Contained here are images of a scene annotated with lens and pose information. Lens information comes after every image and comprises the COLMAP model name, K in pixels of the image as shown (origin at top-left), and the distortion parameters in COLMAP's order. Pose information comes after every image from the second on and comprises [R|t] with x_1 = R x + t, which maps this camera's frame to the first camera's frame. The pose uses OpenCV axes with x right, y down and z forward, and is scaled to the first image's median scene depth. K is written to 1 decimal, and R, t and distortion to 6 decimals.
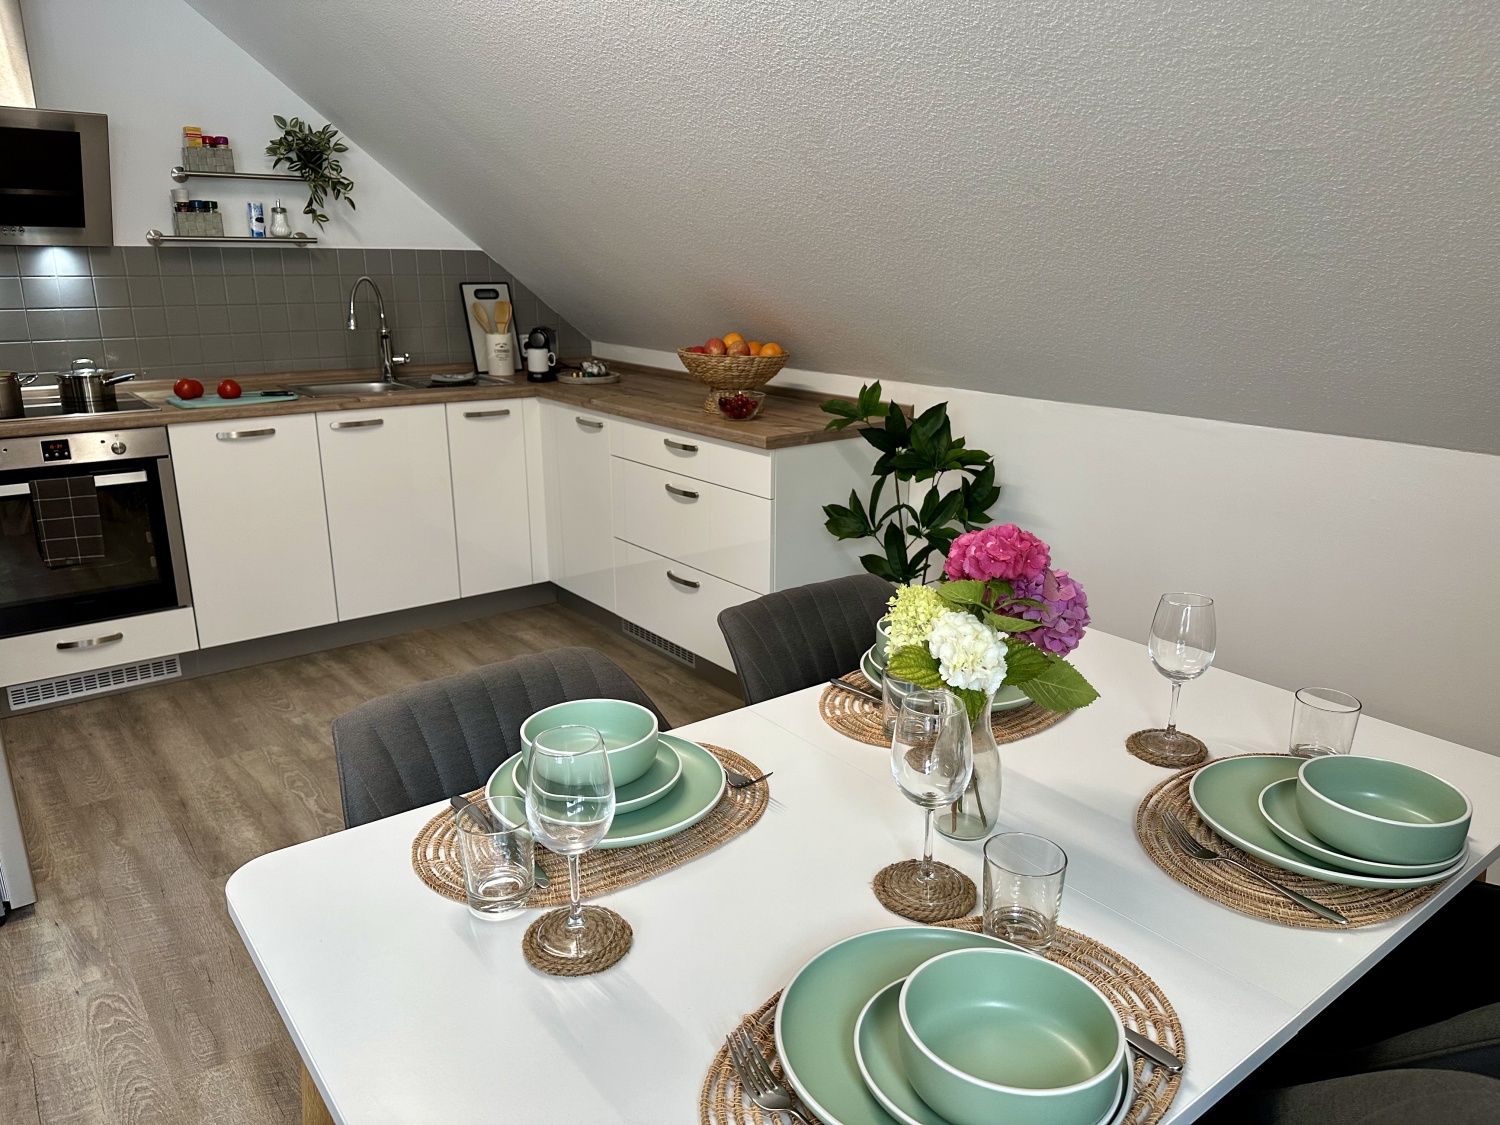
lens RADIAL K [[1053.1, 0, 750.0], [0, 1053.1, 562.5], [0, 0, 1]] dist [0.121730, -0.194950]
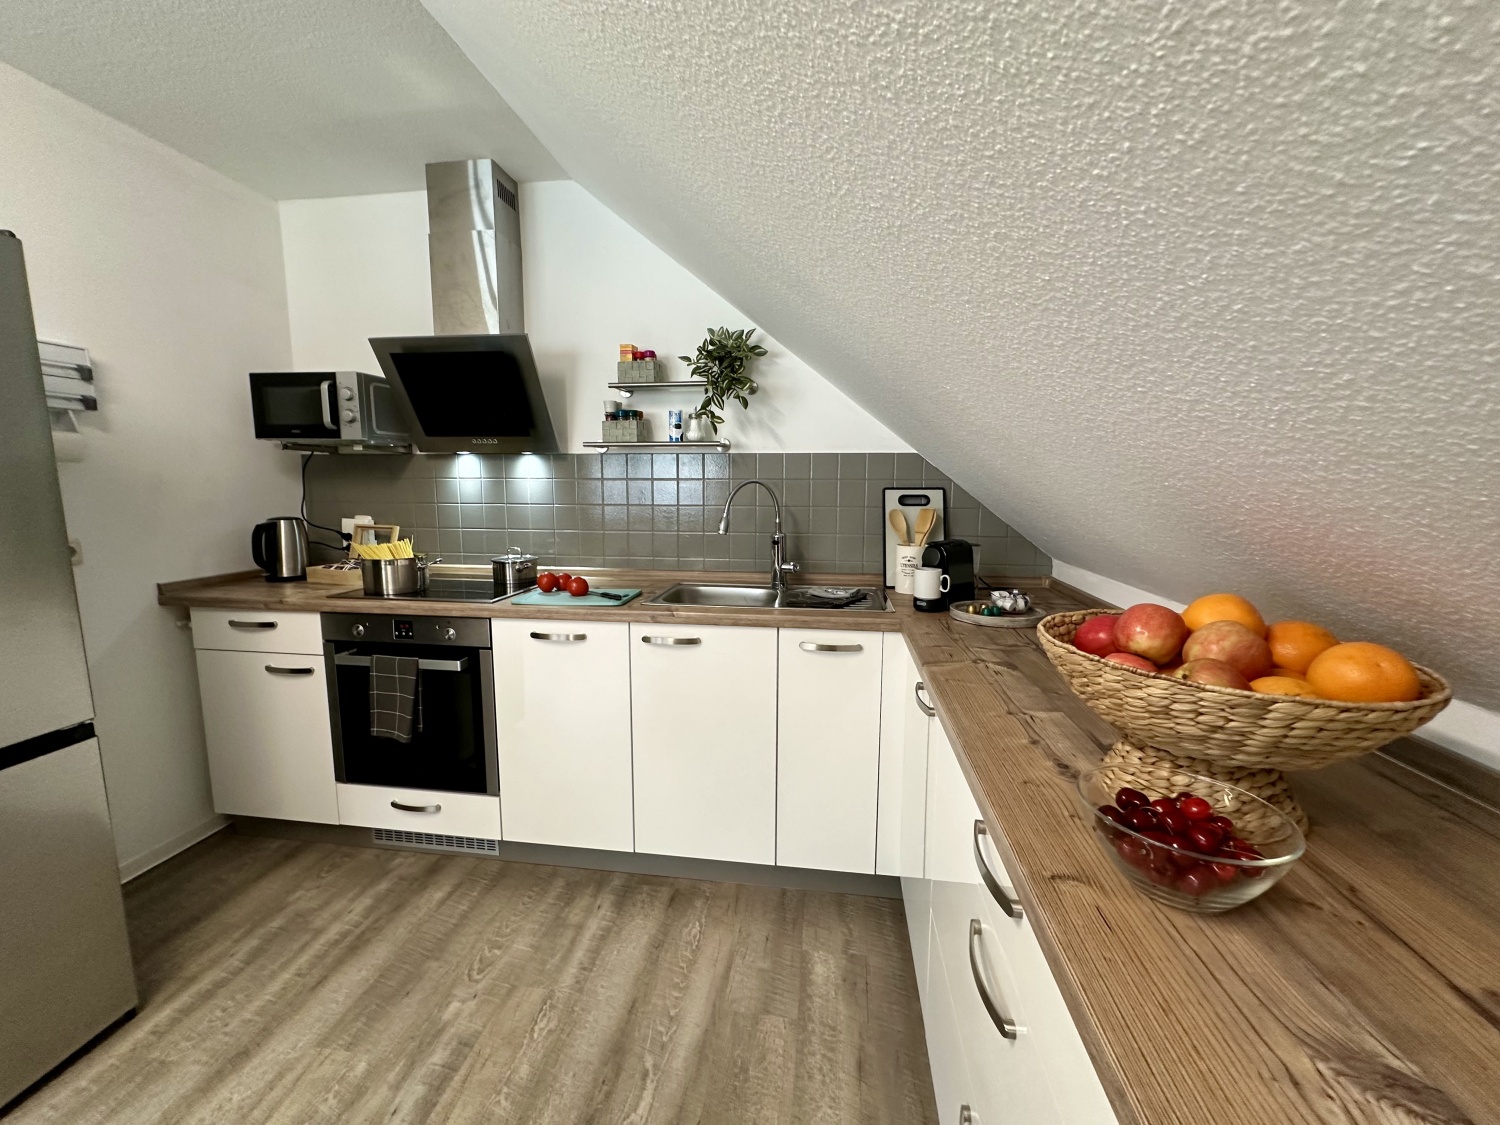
lens RADIAL K [[597.8, 0, 750.0], [0, 597.8, 562.5], [0, 0, 1]] dist [0.000653, 0.000056]
pose [[0.695125, 0.090088, -0.713222, 0.016135], [-0.199357, 0.977362, -0.070847, -0.165272], [0.690694, 0.191434, 0.697349, 0.676590]]
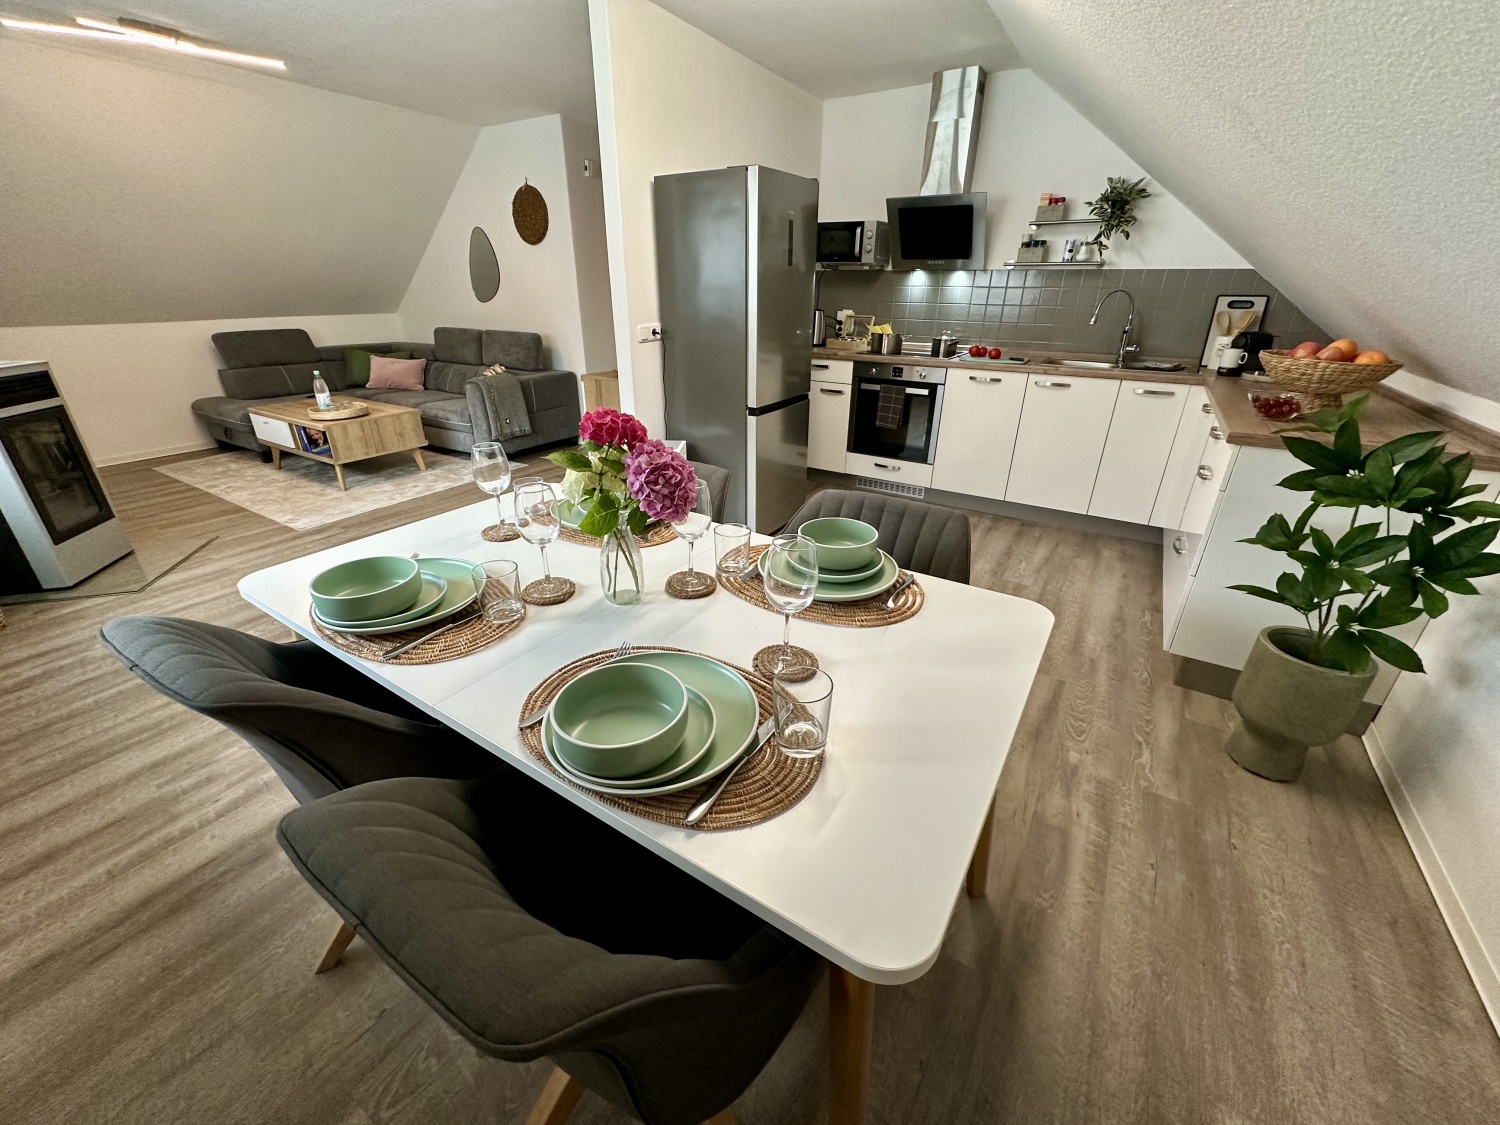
lens RADIAL K [[600.2, 0, 750.0], [0, 600.2, 562.5], [0, 0, 1]] dist [0.000174, -0.000056]
pose [[0.341350, 0.391066, -0.854721, 0.335961], [-0.267166, 0.912200, 0.310666, -0.043858], [0.901167, 0.122307, 0.415859, 0.250052]]
